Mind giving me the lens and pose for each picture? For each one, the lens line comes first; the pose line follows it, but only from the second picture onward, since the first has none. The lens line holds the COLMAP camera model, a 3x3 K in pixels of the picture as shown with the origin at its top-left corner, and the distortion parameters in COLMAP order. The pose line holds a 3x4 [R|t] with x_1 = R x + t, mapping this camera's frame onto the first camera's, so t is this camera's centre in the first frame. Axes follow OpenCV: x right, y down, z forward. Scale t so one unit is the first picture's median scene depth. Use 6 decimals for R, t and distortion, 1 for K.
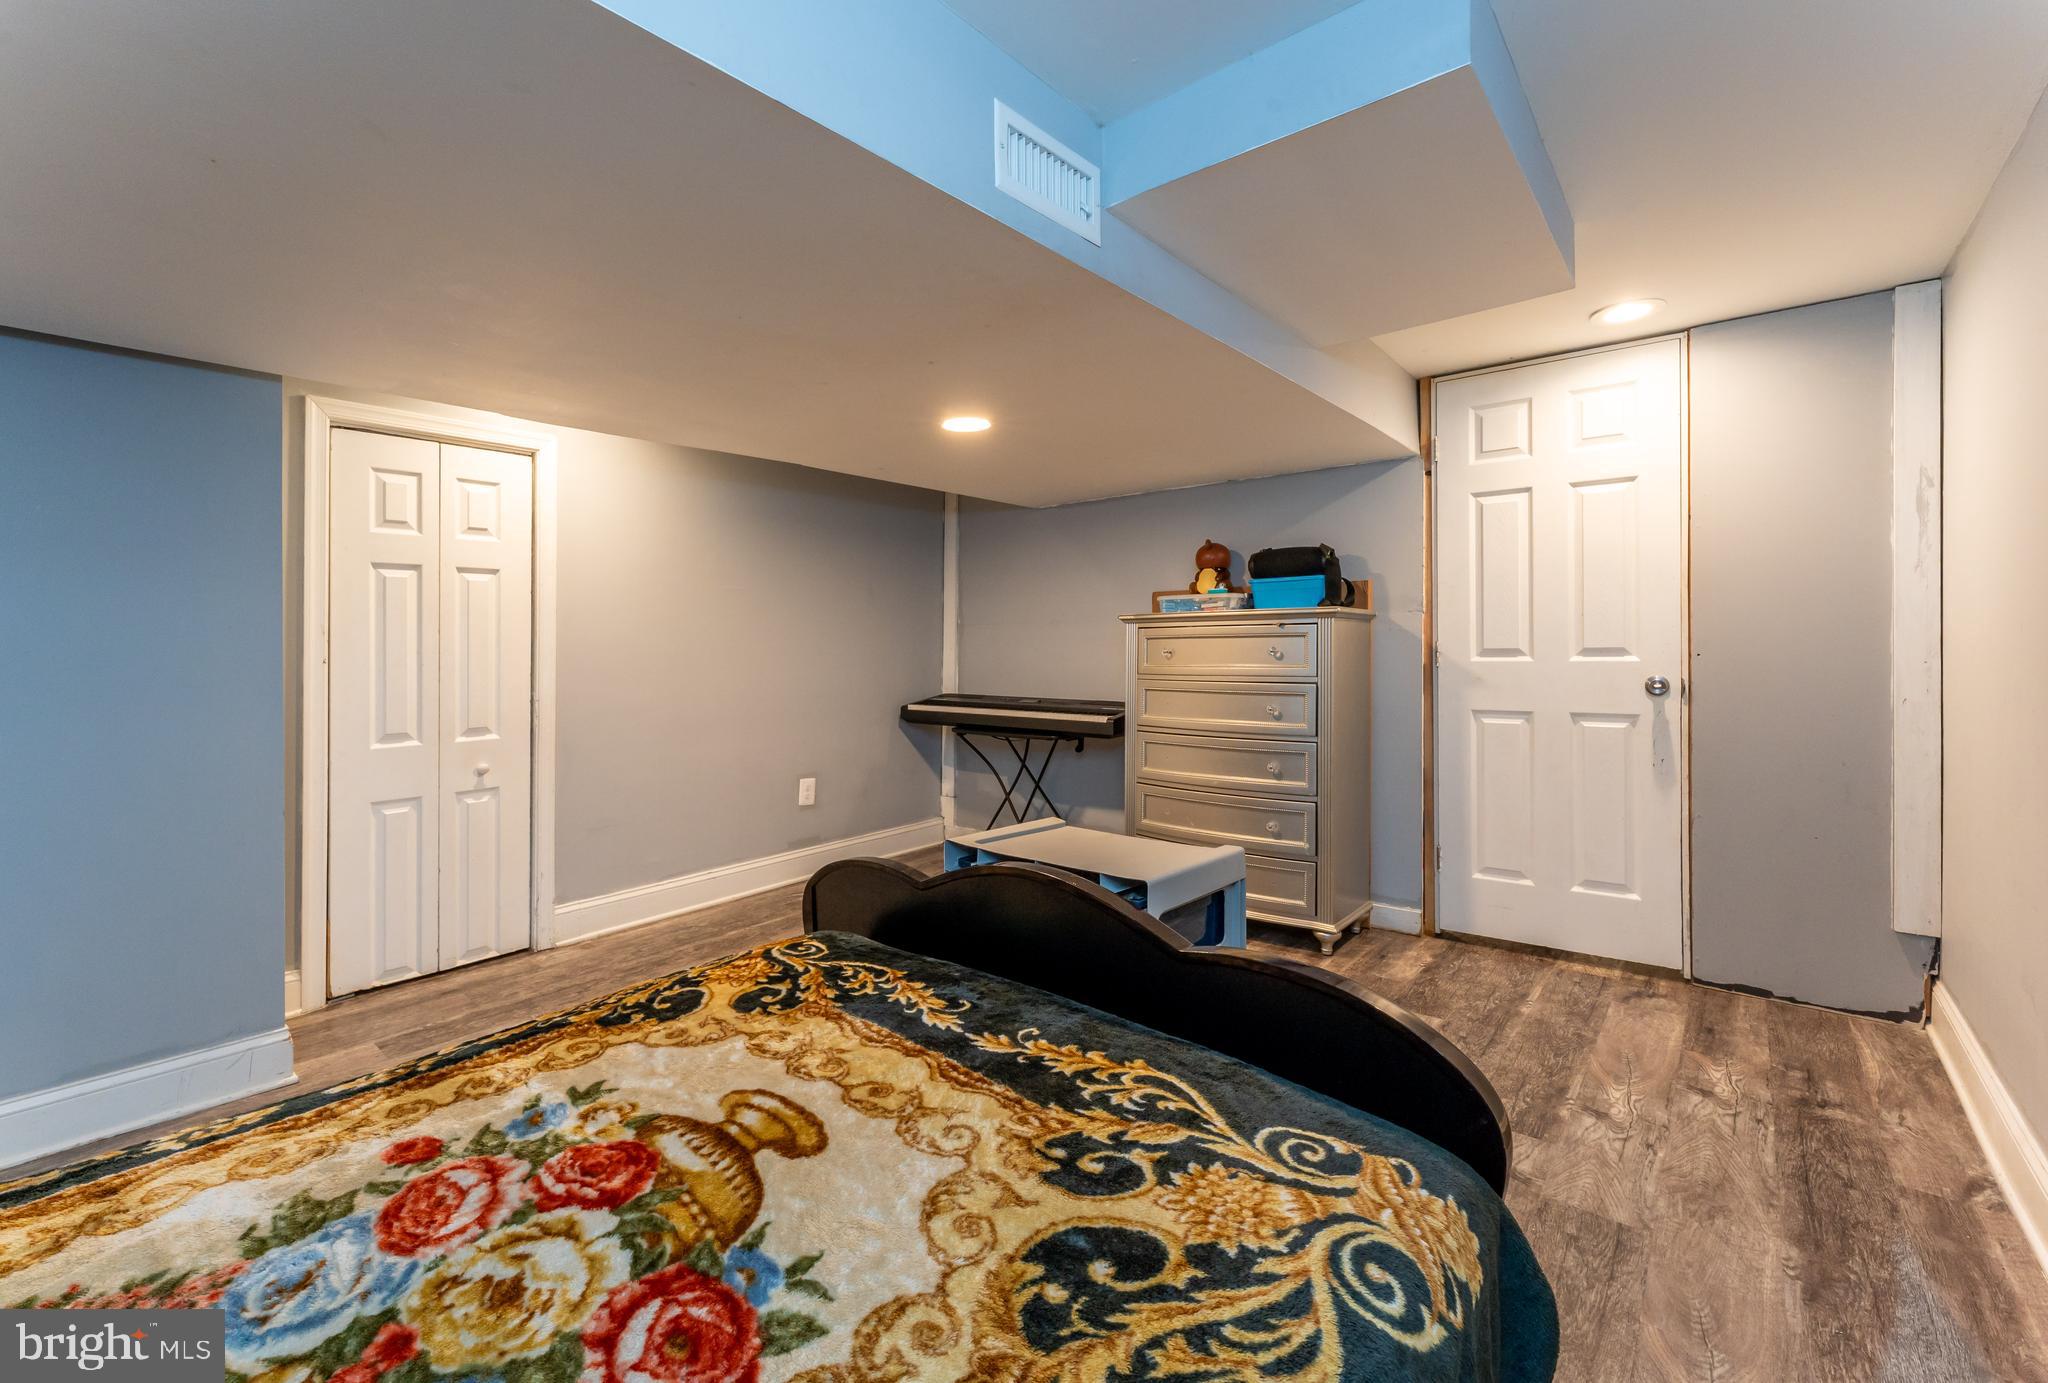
lens RADIAL K [[846.6, 0, 1012.2], [0, 846.6, 644.4], [0, 0, 1]] dist [0.000943, -0.000515]
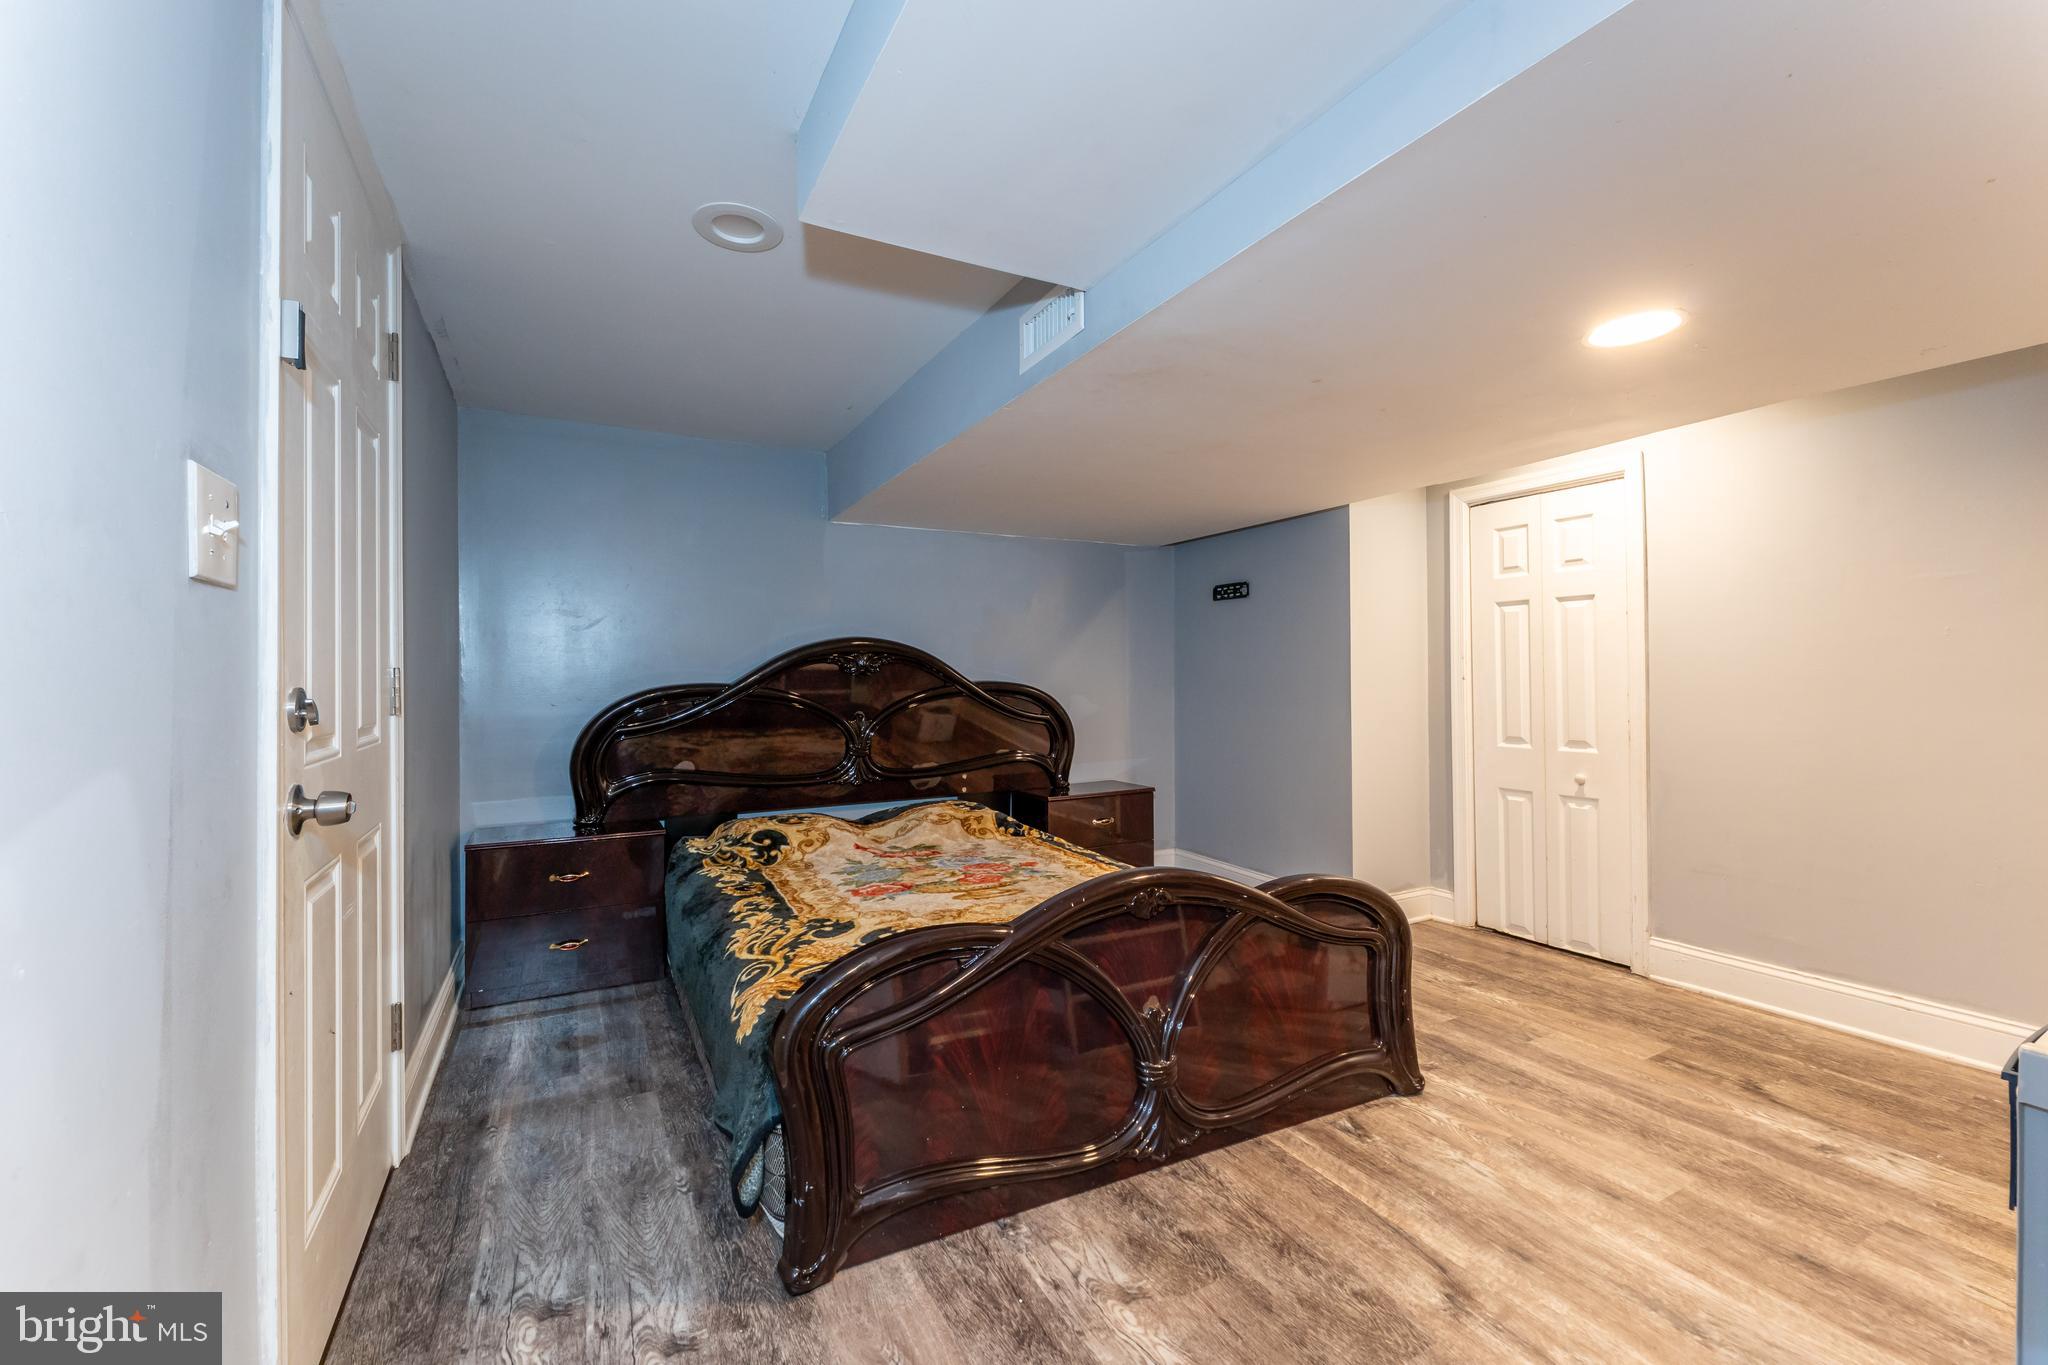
lens RADIAL K [[846.6, 0, 1021.4], [0, 846.6, 675.4], [0, 0, 1]] dist [0.000943, -0.000515]
pose [[-0.371492, 0.010287, -0.928379, 0.694185], [0.011082, 0.999917, 0.006646, -0.002142], [0.928370, -0.007819, -0.371575, 0.781112]]
